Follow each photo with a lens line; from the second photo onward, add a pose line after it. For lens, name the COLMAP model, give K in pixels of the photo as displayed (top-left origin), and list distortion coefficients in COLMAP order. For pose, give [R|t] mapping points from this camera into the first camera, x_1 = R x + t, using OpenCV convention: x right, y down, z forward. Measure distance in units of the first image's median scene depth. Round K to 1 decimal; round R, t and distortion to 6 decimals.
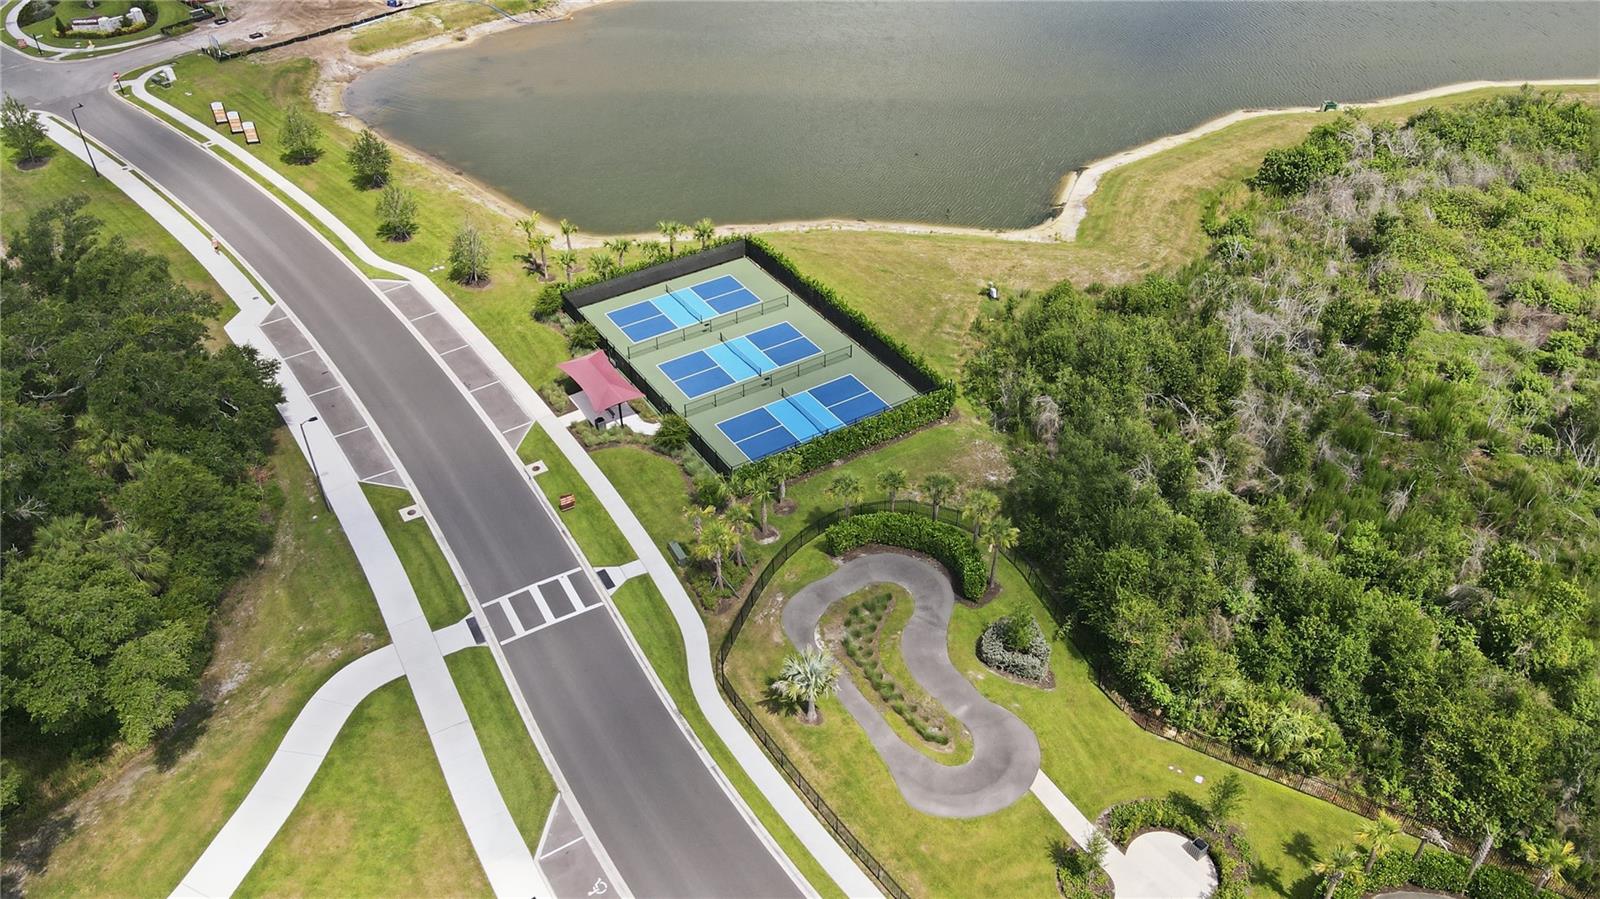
lens RADIAL K [[1154.1, 0, 801.3], [0, 1154.1, 448.9], [0, 0, 1]] dist [-0.009417, 0.017792]
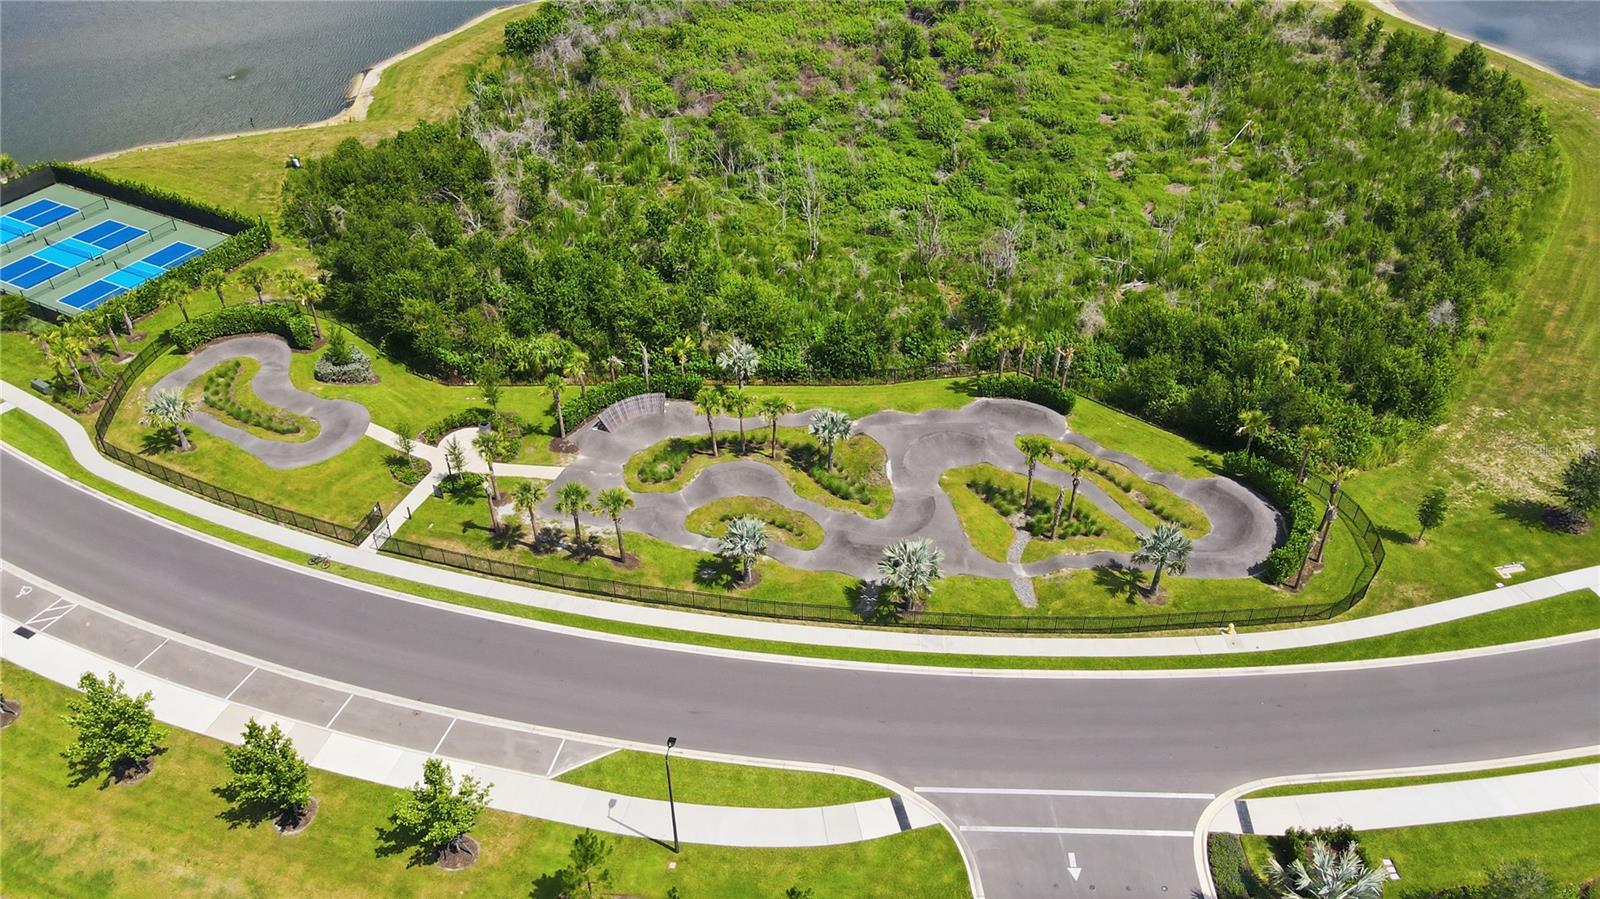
lens RADIAL K [[1154.1, 0, 801.5], [0, 1154.1, 449.2], [0, 0, 1]] dist [-0.009417, 0.017792]
pose [[0.869537, -0.296512, 0.394951, 0.066201], [0.297217, 0.952859, 0.061001, 0.246635], [-0.394420, 0.064344, 0.916675, -0.301596]]
